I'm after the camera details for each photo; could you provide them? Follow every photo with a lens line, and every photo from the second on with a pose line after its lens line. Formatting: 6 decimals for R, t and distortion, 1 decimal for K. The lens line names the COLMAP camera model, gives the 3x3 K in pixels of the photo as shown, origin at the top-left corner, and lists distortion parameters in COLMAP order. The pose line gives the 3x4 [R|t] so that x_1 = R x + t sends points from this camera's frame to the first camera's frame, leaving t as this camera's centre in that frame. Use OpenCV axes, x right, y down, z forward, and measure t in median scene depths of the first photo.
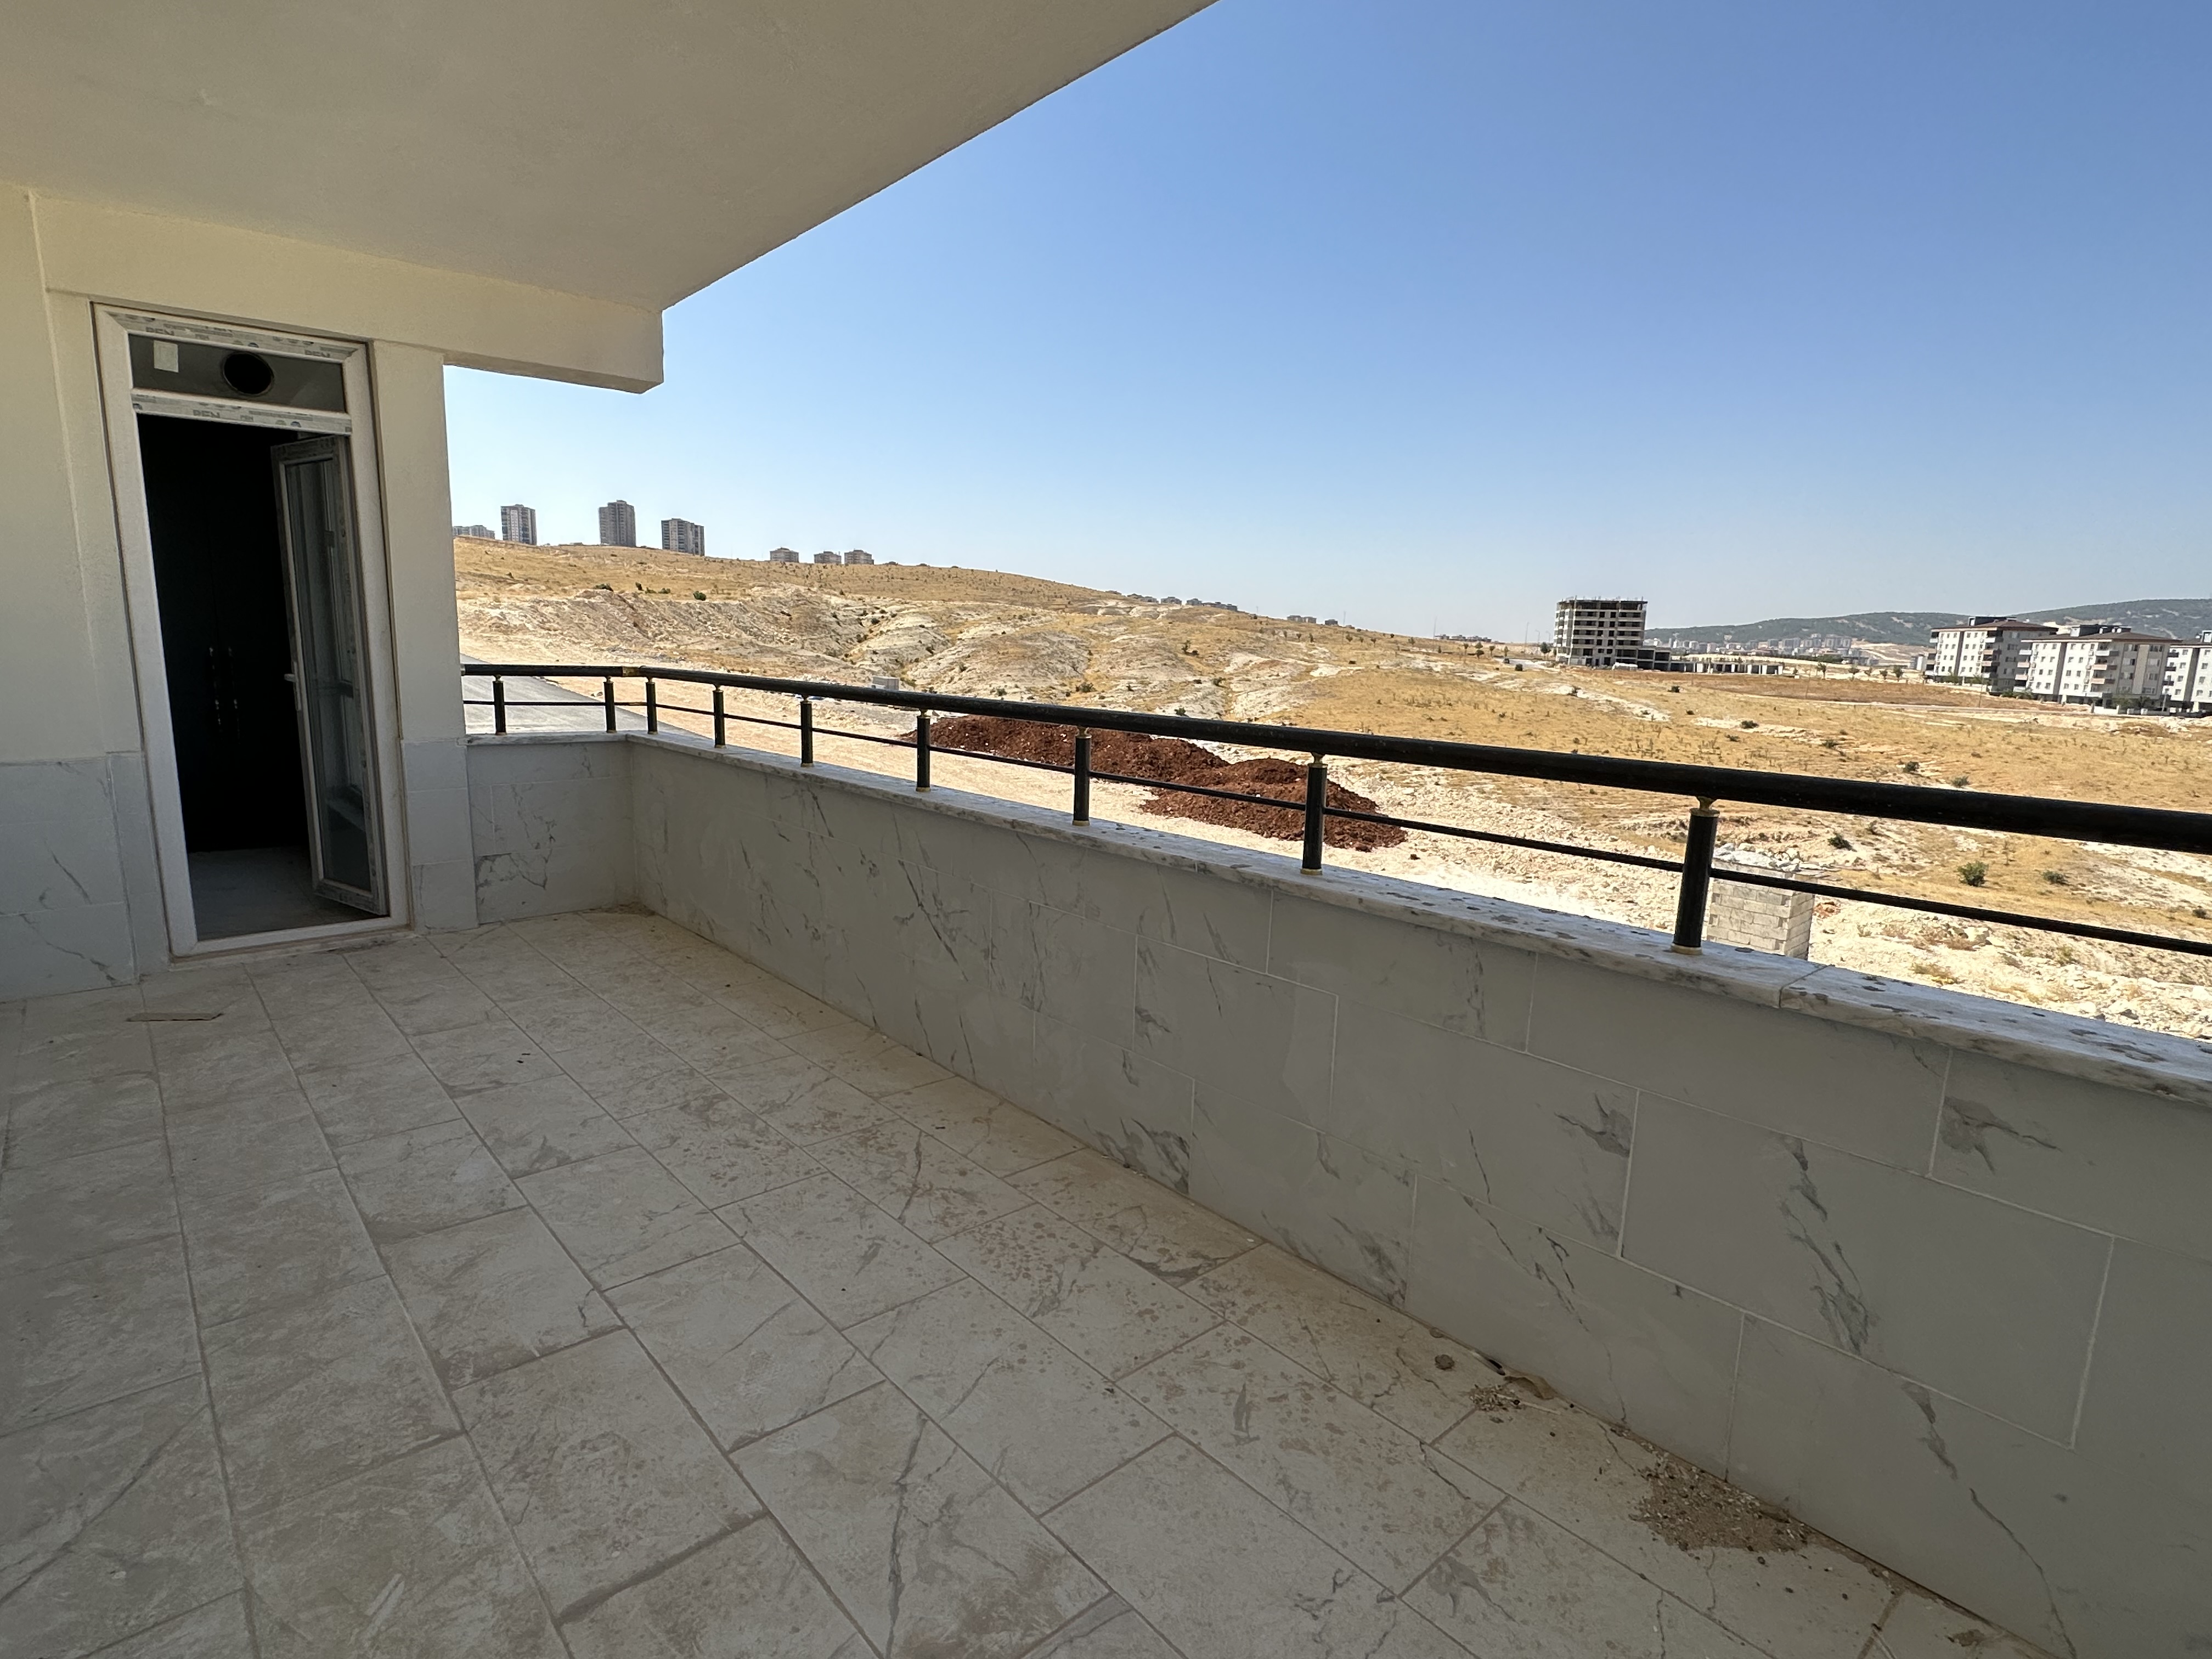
lens RADIAL K [[1147.5, 0, 1105.7], [0, 1147.5, 834.2], [0, 0, 1]] dist [-0.001985, 0.001277]
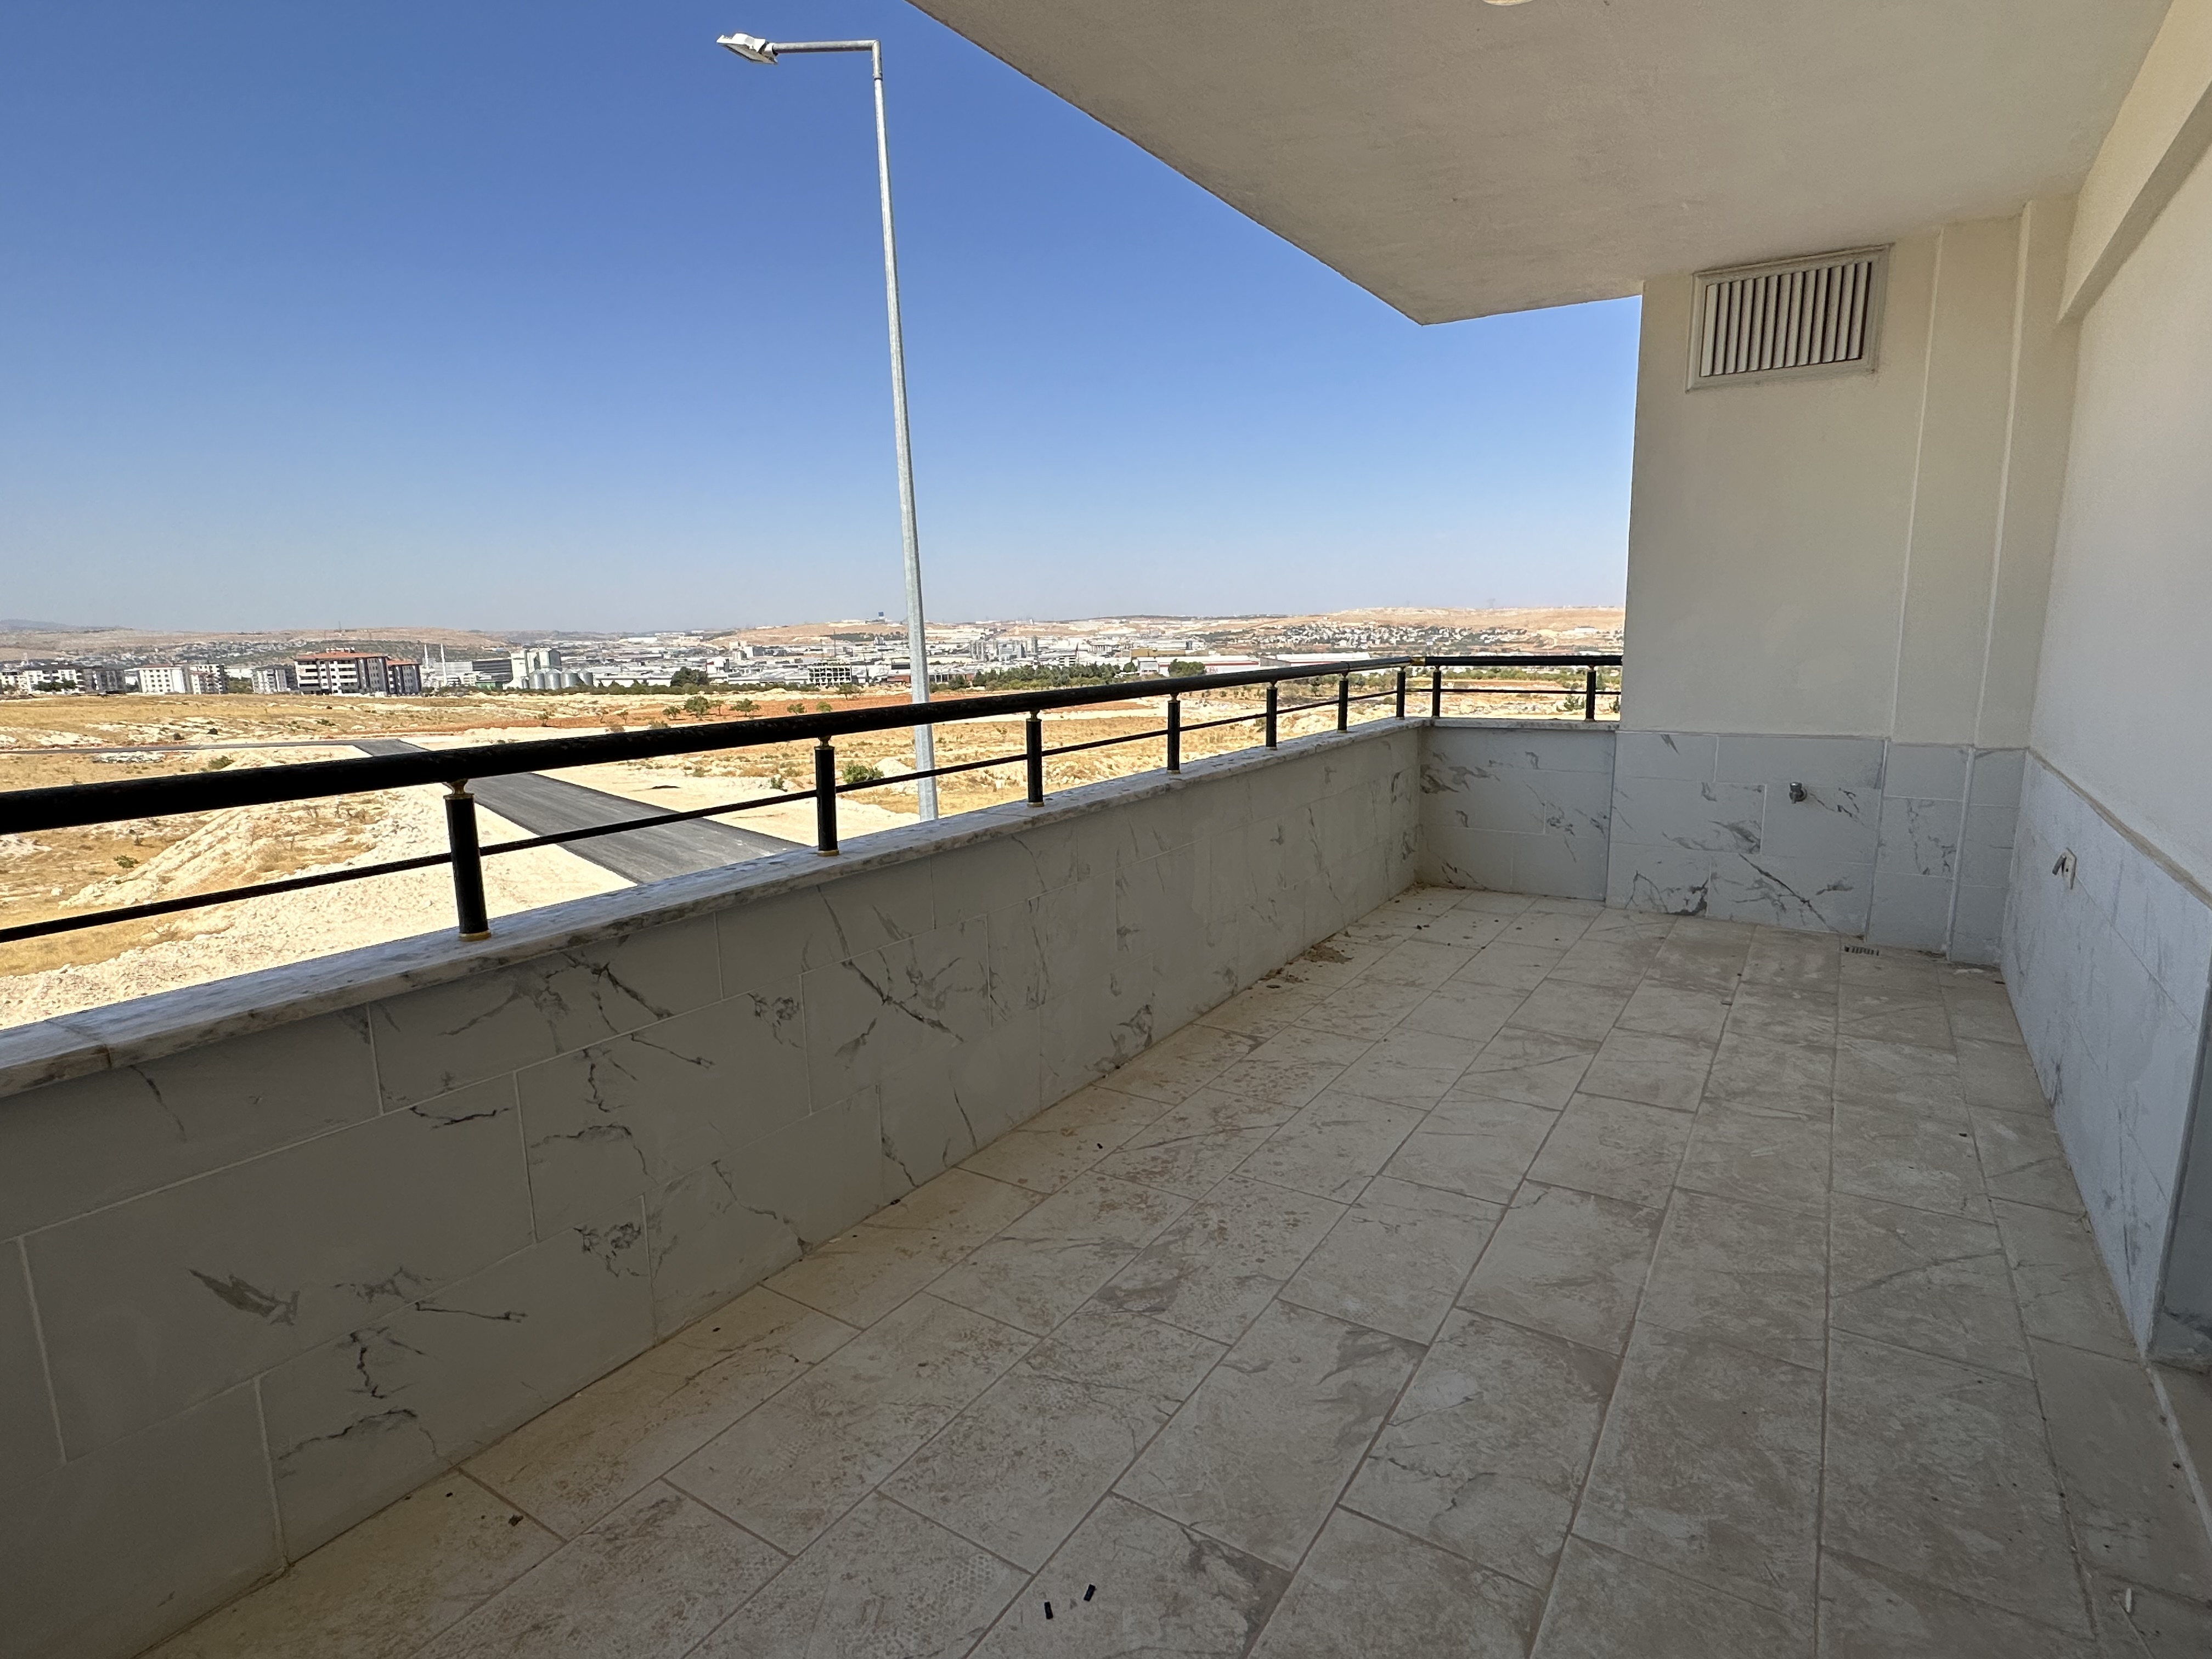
lens RADIAL K [[1147.5, 0, 1106.6], [0, 1147.5, 831.2], [0, 0, 1]] dist [-0.001985, 0.001277]
pose [[-0.277096, -0.186024, 0.942663, -1.081390], [0.175714, 0.954724, 0.240056, -0.237643], [-0.944639, 0.232157, -0.231863, 1.263703]]
